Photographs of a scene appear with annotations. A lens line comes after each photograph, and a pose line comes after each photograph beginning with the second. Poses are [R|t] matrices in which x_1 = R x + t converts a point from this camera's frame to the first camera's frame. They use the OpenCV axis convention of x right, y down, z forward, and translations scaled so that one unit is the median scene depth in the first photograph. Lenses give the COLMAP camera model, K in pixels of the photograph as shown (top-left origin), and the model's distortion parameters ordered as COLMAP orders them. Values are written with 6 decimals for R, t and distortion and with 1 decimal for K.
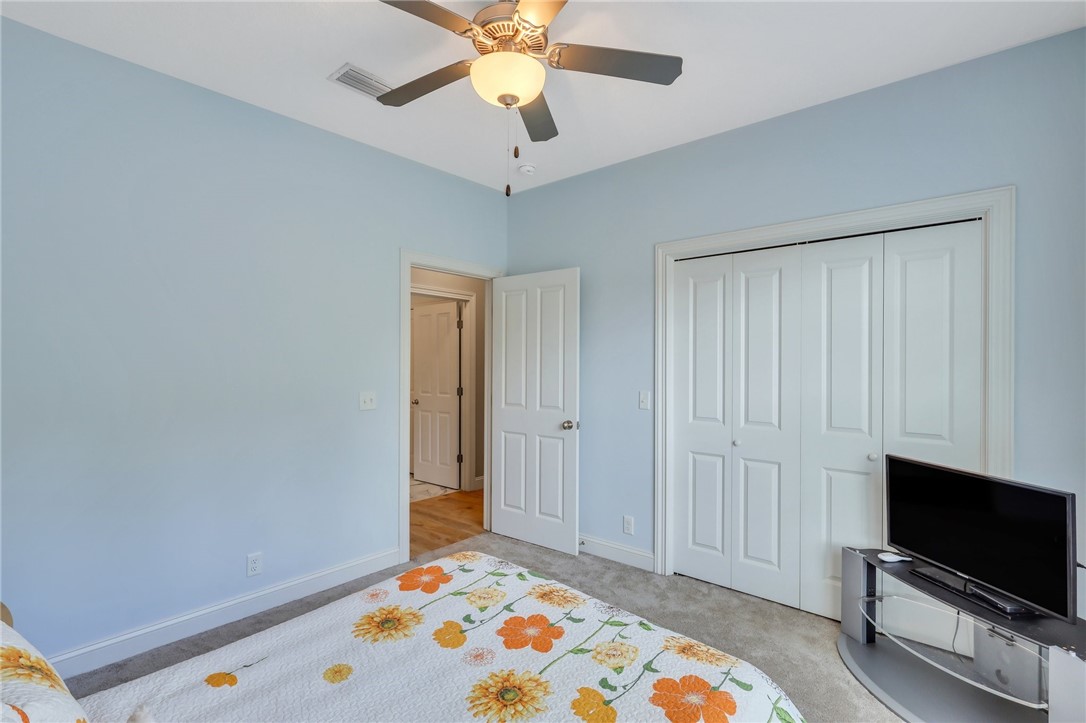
lens RADIAL K [[513.5, 0, 540.8], [0, 513.5, 362.2], [0, 0, 1]] dist [-0.000015, 0.000064]
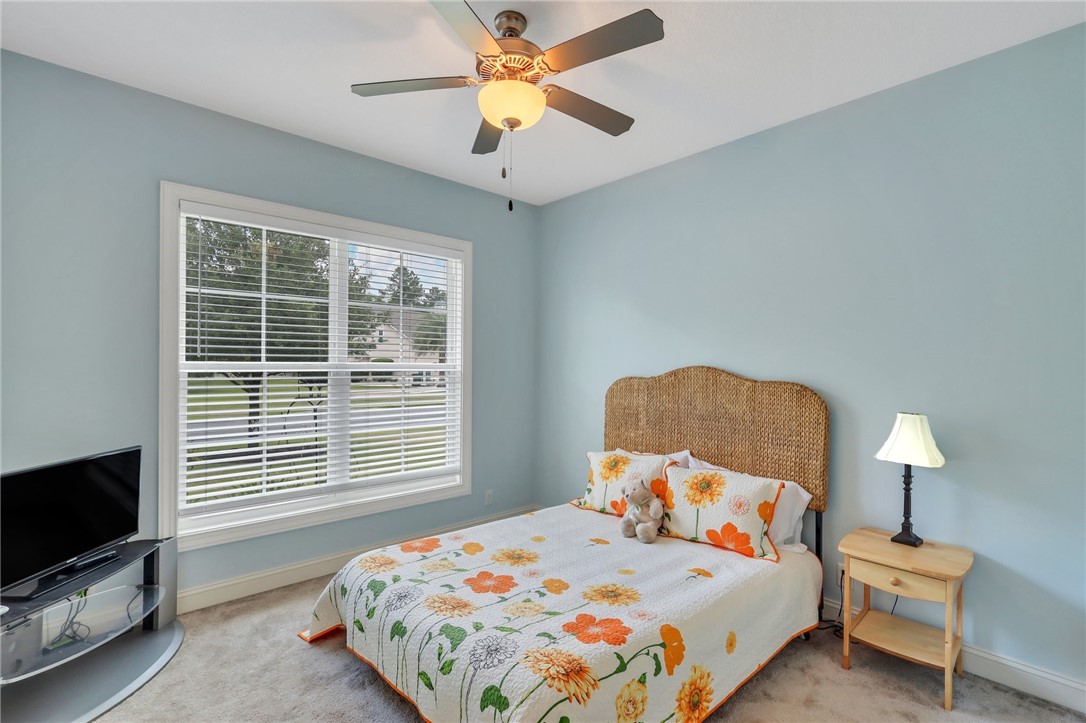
lens RADIAL K [[513.5, 0, 542.6], [0, 513.5, 364.8], [0, 0, 1]] dist [-0.000015, 0.000064]
pose [[-0.992777, -0.012898, 0.119276, -0.272133], [-0.013920, 0.999873, -0.007743, 0.014586], [-0.119161, -0.009348, -0.992831, 2.121830]]
